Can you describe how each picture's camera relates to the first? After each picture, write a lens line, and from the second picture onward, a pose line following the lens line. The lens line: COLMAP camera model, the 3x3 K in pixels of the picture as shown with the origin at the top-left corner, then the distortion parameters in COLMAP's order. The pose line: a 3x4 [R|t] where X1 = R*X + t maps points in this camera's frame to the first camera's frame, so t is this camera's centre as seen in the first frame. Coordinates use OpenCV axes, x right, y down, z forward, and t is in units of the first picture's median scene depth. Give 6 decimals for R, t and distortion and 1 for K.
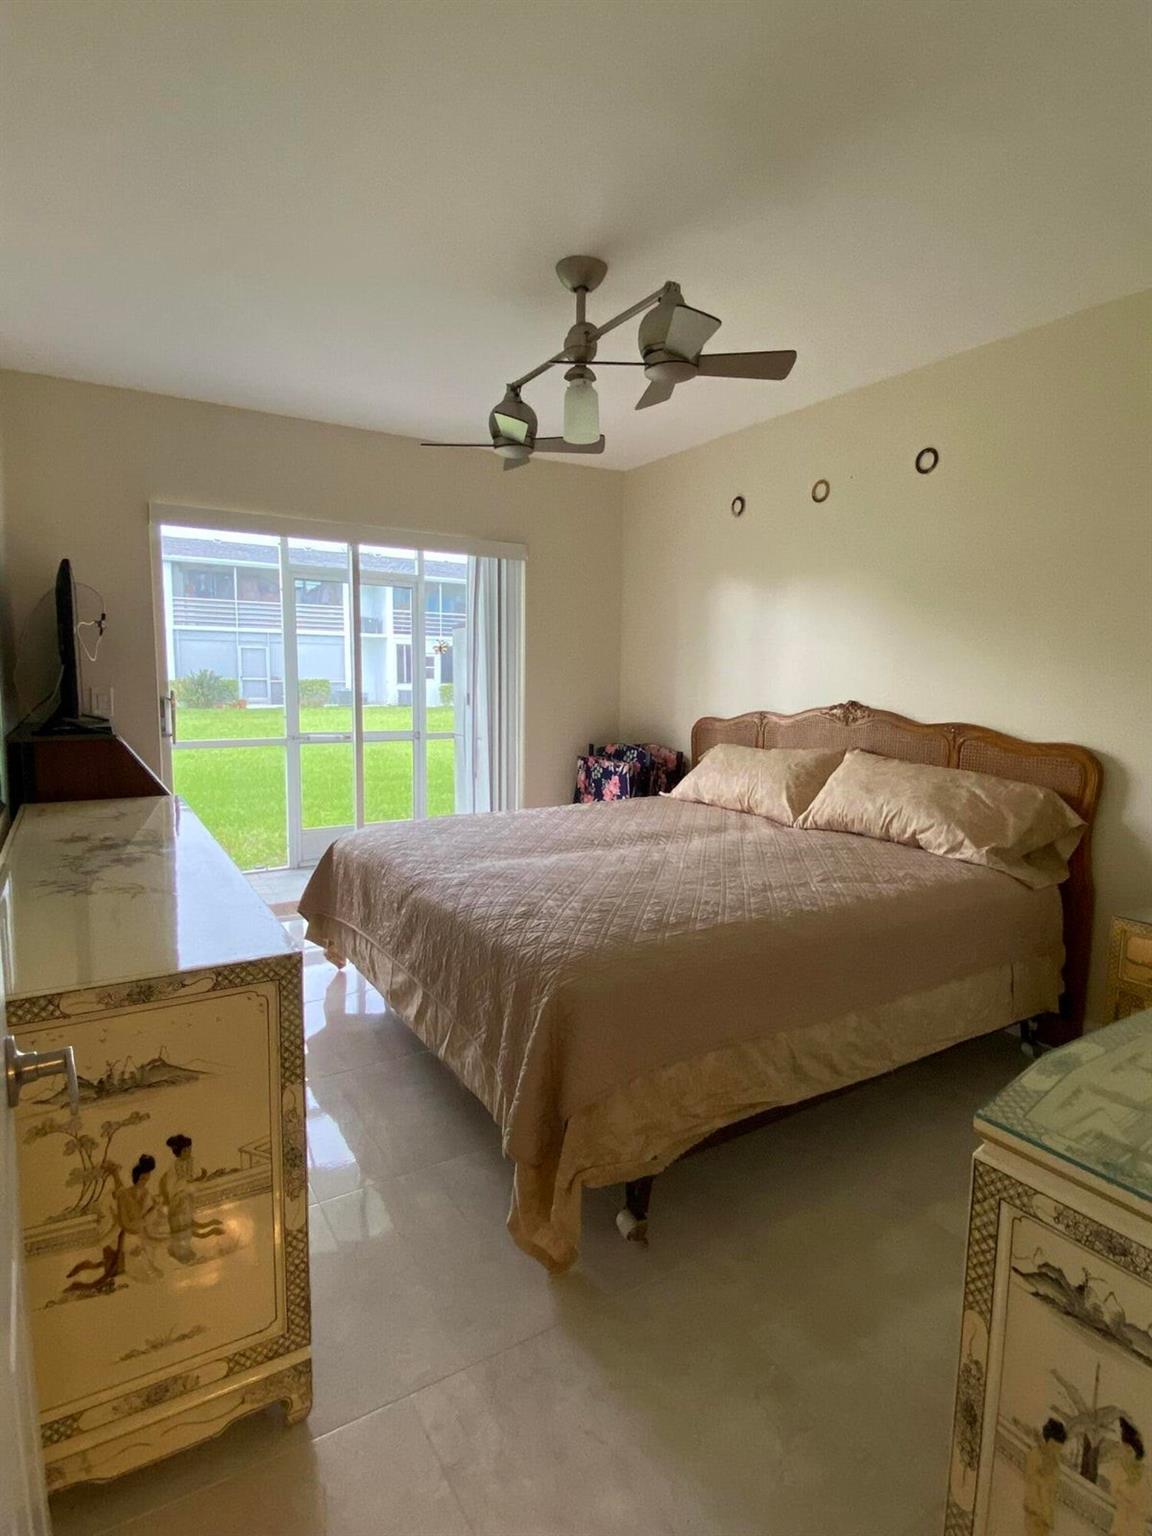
lens RADIAL K [[815.8, 0, 576.0], [0, 815.8, 768.0], [0, 0, 1]] dist [0.043029, -0.041070]
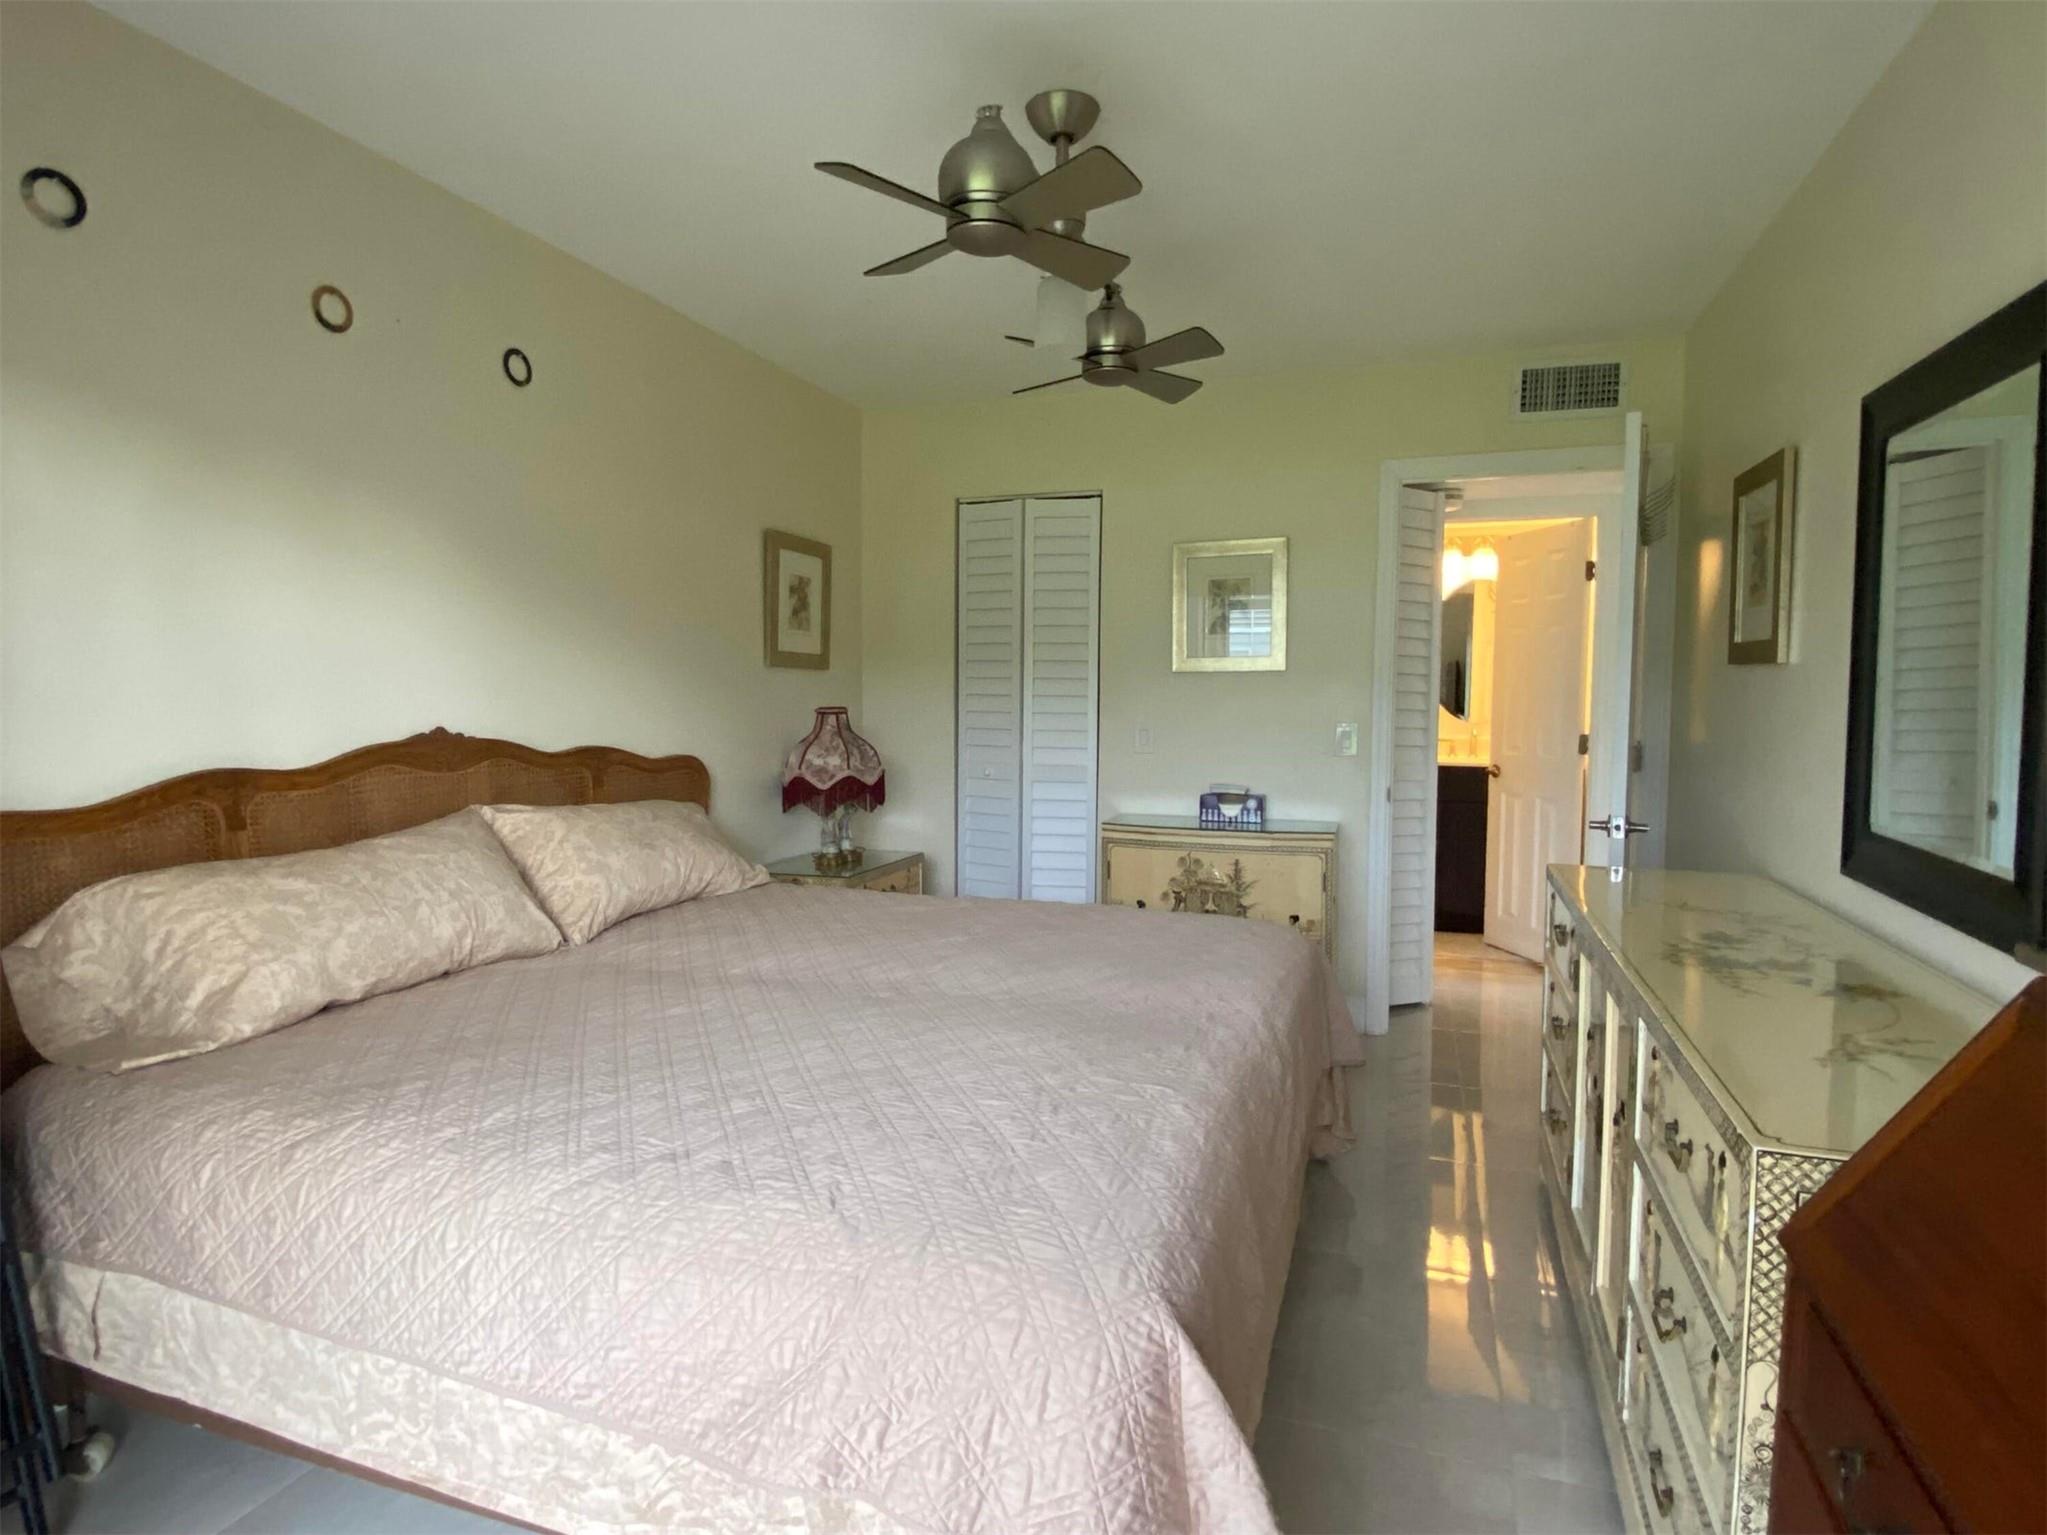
lens RADIAL K [[1087.2, 0, 1030.2], [0, 1087.2, 760.8], [0, 0, 1]] dist [0.043029, -0.041070]
pose [[-0.629881, -0.067700, 0.773735, -0.538809], [0.072575, 0.986705, 0.145416, -0.149744], [-0.773293, 0.147749, -0.616594, 1.235622]]
